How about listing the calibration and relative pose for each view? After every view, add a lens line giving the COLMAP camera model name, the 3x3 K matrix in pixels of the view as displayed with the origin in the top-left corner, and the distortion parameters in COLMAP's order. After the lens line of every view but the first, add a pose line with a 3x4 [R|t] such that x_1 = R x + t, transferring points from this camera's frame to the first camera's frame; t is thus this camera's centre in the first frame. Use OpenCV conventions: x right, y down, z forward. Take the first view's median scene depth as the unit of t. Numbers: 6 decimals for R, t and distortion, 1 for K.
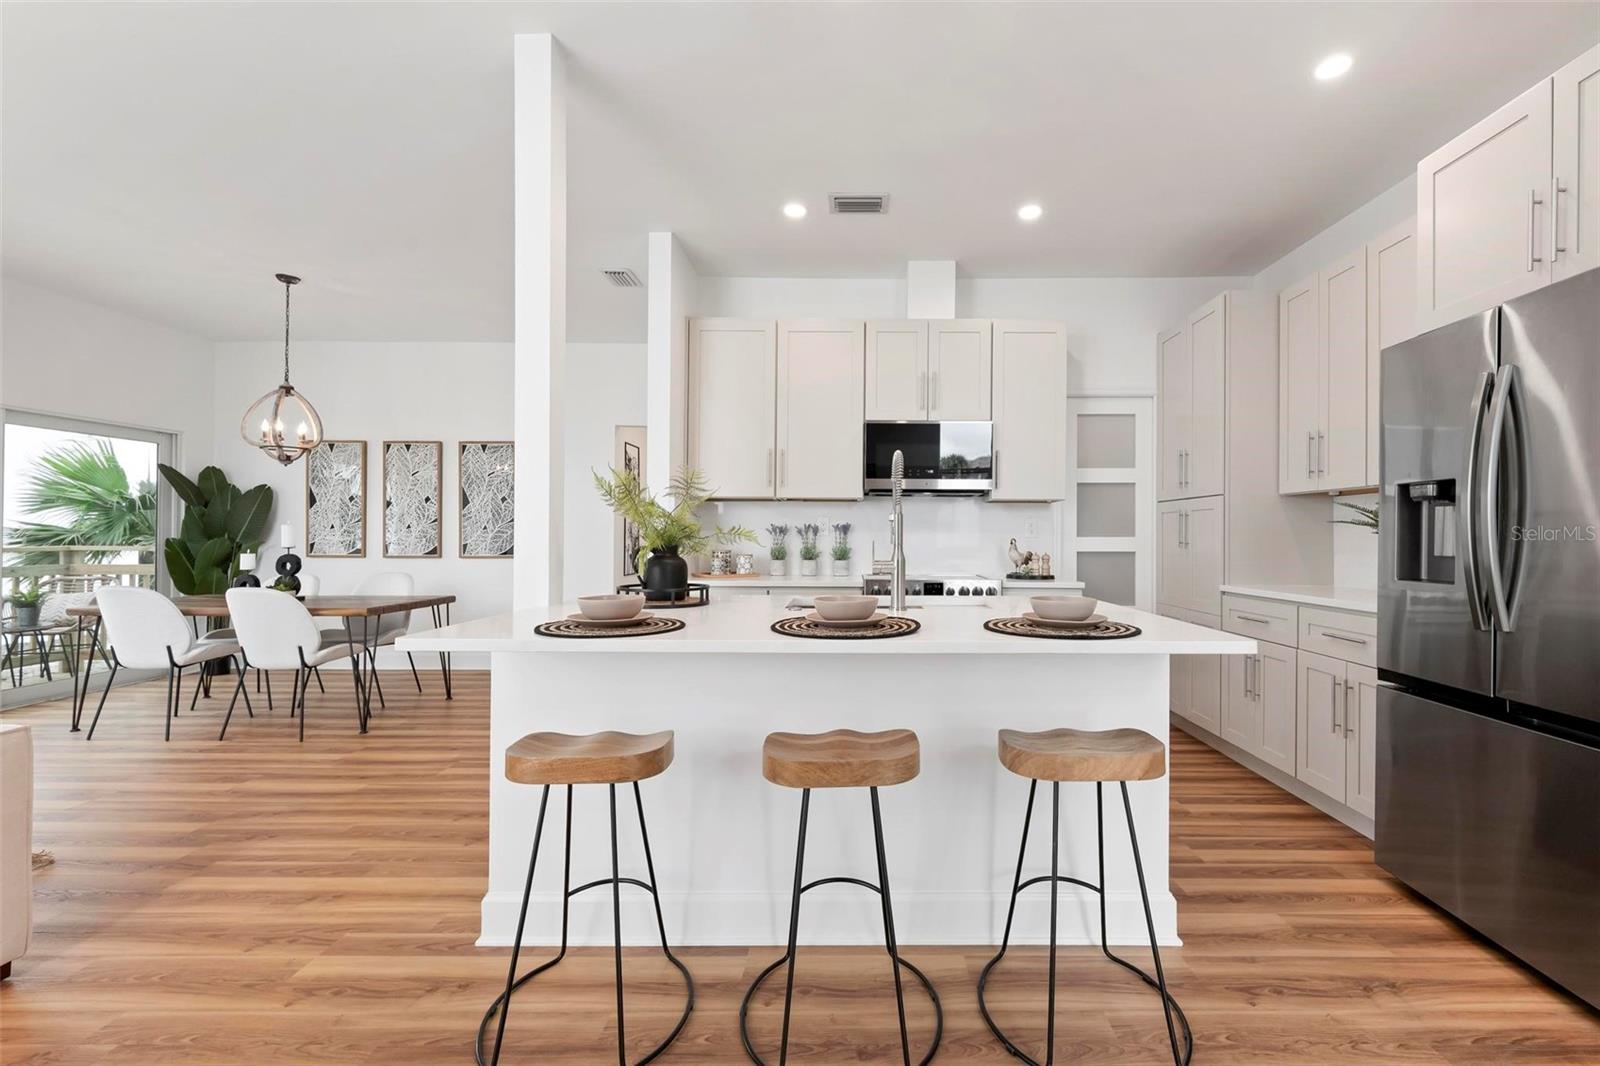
lens RADIAL K [[677.9, 0, 835.0], [0, 677.9, 533.2], [0, 0, 1]] dist [-0.012580, 0.002585]
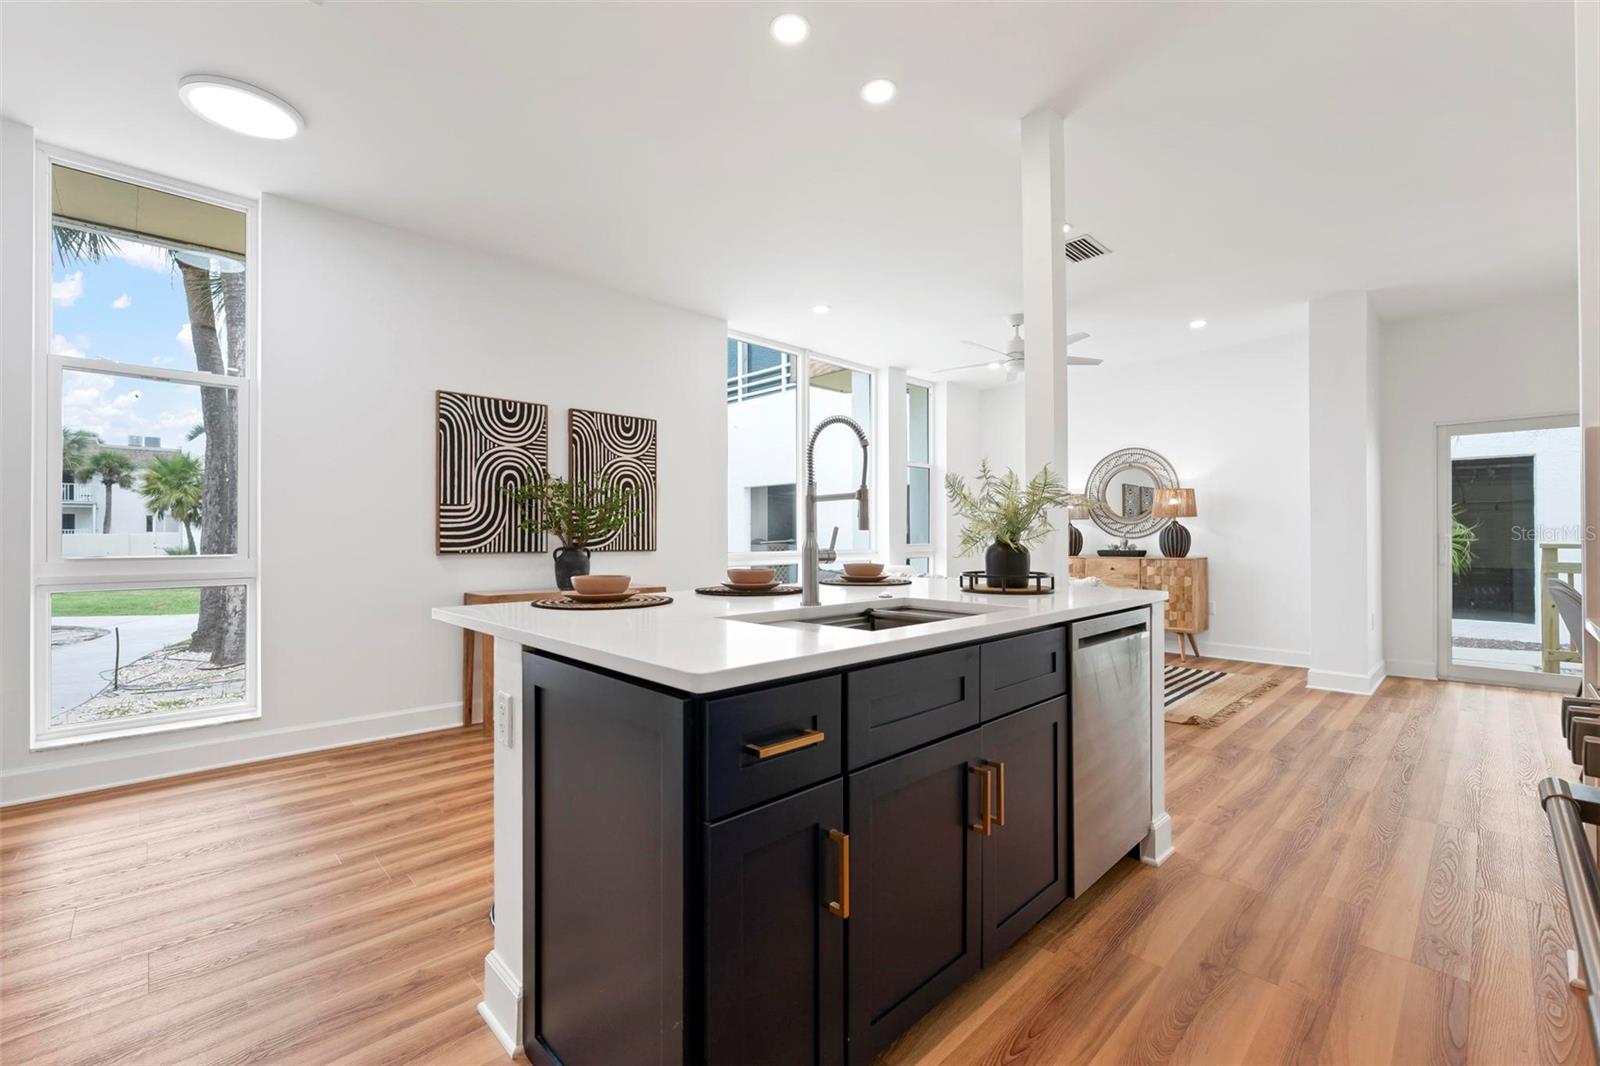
lens RADIAL K [[677.9, 0, 806.7], [0, 677.9, 534.1], [0, 0, 1]] dist [-0.012580, 0.002585]
pose [[-0.696449, -0.004568, -0.717592, 0.387131], [0.006486, 0.999899, -0.012660, 0.018255], [0.717577, -0.013472, -0.696349, 0.823816]]
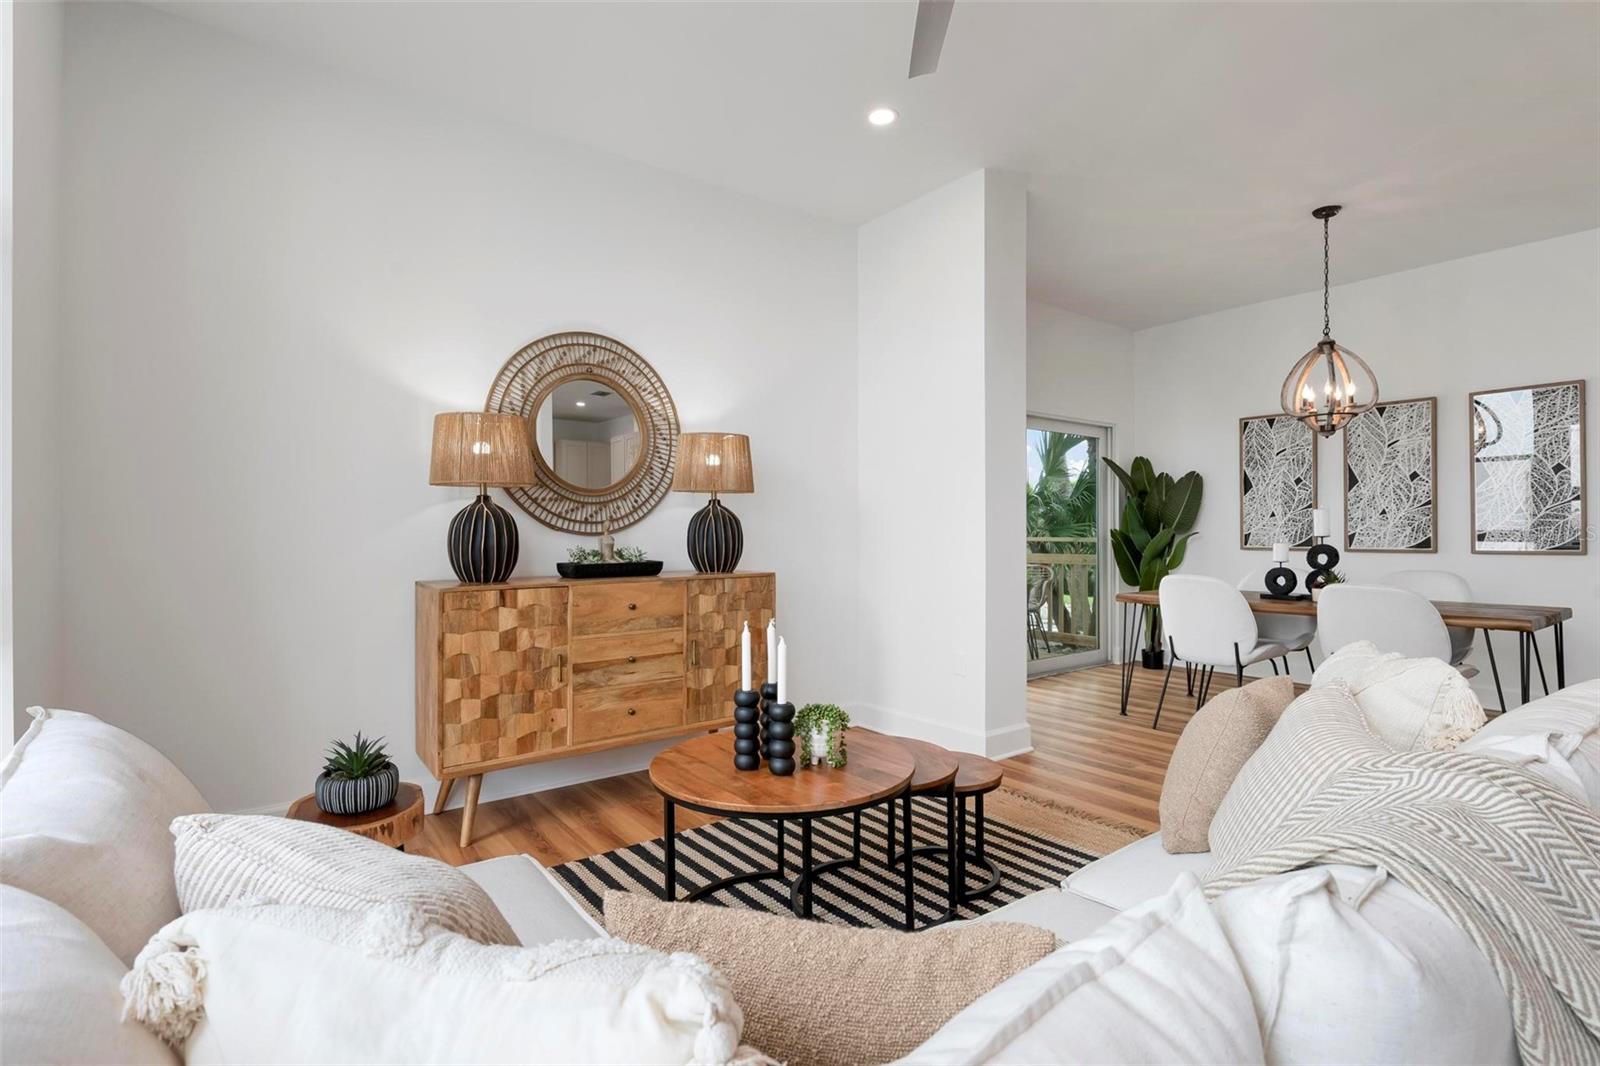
lens RADIAL K [[742.5, 0, 824.9], [0, 742.5, 537.4], [0, 0, 1]] dist [-0.004149, 0.003349]
pose [[0.624943, -0.002571, -0.780666, -0.527896], [0.008780, 0.999954, 0.003736, 0.014793], [0.780621, -0.009189, 0.624937, -0.049545]]
